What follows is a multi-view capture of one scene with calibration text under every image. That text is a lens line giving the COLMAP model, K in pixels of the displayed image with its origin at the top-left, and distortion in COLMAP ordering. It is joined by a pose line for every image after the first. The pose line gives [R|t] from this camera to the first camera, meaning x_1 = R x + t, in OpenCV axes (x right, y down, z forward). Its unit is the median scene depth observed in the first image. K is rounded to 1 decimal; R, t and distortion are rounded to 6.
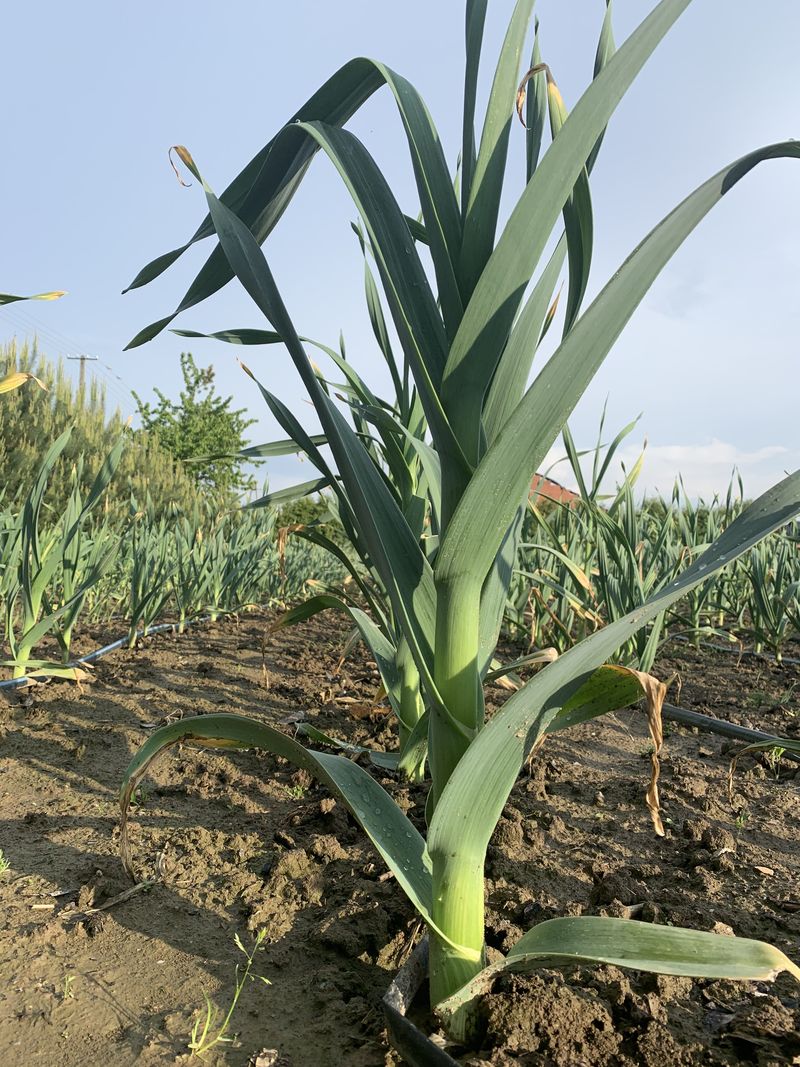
lens RADIAL K [[804.2, 0, 389.9], [0, 804.2, 541.2], [0, 0, 1]] dist [0.040415, -0.047473]
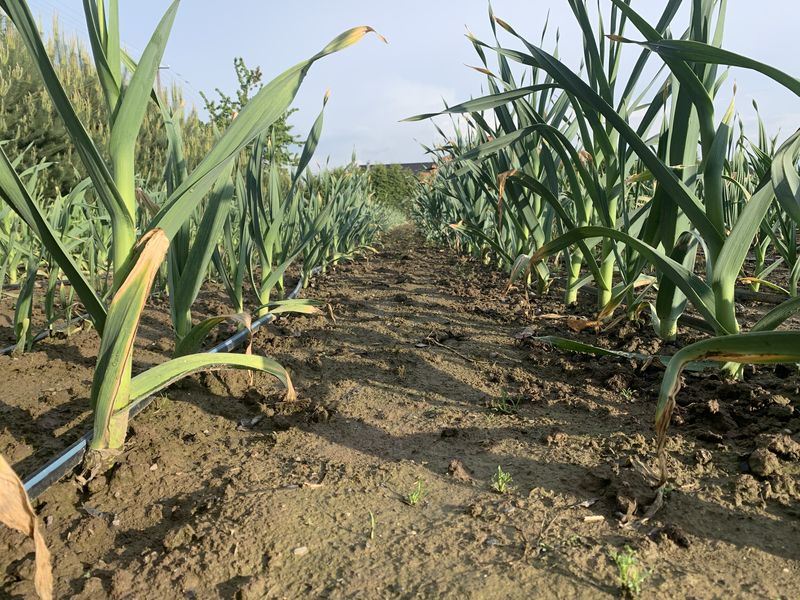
lens RADIAL K [[603.0, 0, 403.1], [0, 603.0, 299.3], [0, 0, 1]] dist [0.040415, -0.047473]
pose [[0.998009, -0.061850, -0.012327, -0.262772], [0.063033, 0.984556, 0.163328, 0.010423], [0.002035, -0.163780, 0.986495, 0.108478]]
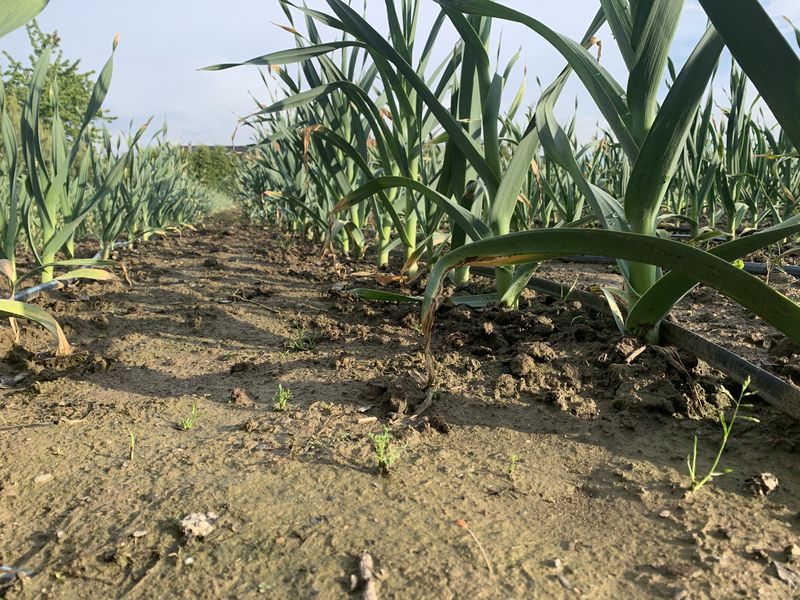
lens RADIAL K [[603.0, 0, 397.6], [0, 603.0, 296.3], [0, 0, 1]] dist [0.040415, -0.047473]
pose [[0.964426, -0.091018, 0.248188, -0.232874], [0.042293, 0.979889, 0.195008, 0.053571], [-0.260946, -0.177574, 0.948881, 0.101535]]
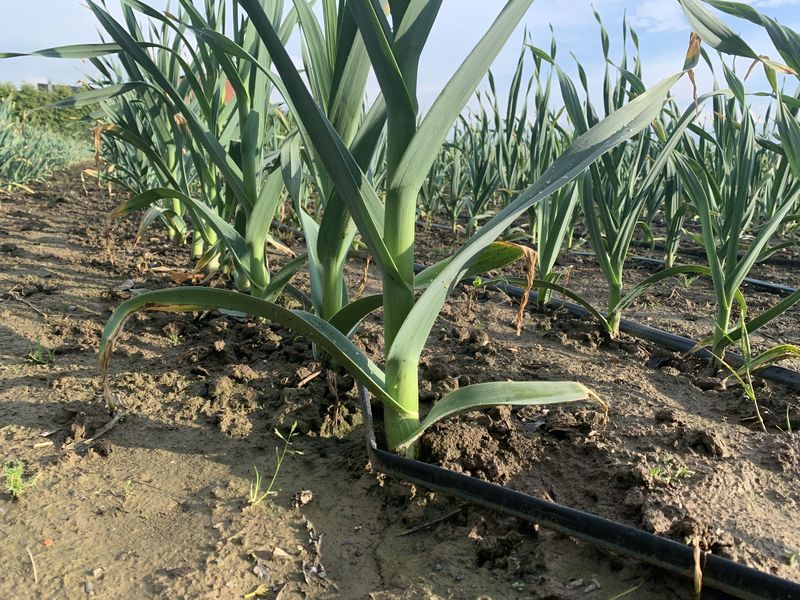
lens RADIAL K [[603.0, 0, 398.6], [0, 603.0, 292.0], [0, 0, 1]] dist [0.040415, -0.047473]
pose [[0.901184, -0.076479, 0.426637, -0.127672], [-0.032398, 0.969671, 0.242257, -0.011352], [-0.432225, -0.232140, 0.871374, -0.004836]]
